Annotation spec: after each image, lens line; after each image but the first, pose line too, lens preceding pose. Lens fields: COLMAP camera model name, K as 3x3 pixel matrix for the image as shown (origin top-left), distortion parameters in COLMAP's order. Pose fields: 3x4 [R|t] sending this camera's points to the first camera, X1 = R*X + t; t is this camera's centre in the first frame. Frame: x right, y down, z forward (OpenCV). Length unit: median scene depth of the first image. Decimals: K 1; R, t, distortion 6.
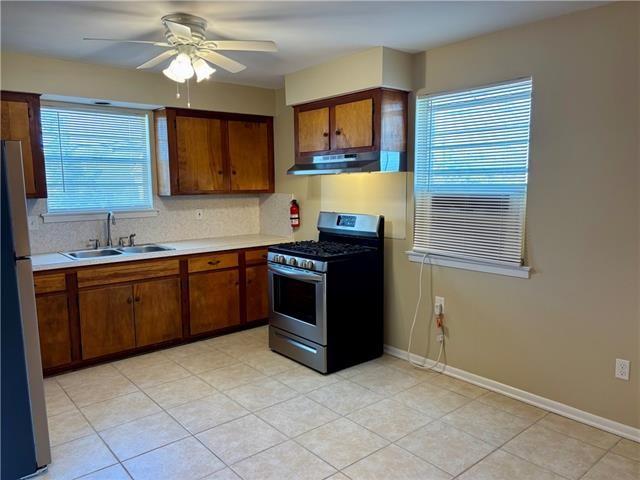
lens RADIAL K [[483.5, 0, 327.3], [0, 483.5, 228.8], [0, 0, 1]] dist [0.027503, -0.008531]
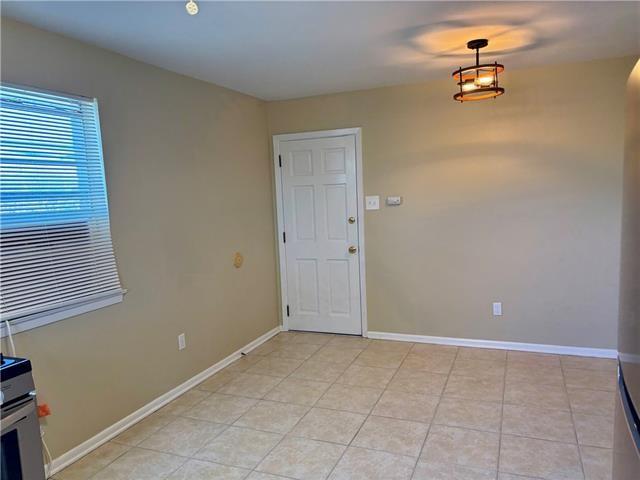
lens RADIAL K [[483.5, 0, 320.4], [0, 483.5, 242.9], [0, 0, 1]] dist [0.027503, -0.008531]
pose [[-0.445438, -0.070681, 0.892519, -0.658495], [0.129278, 0.981354, 0.142236, -0.107452], [-0.885930, 0.178740, -0.427995, 1.056211]]
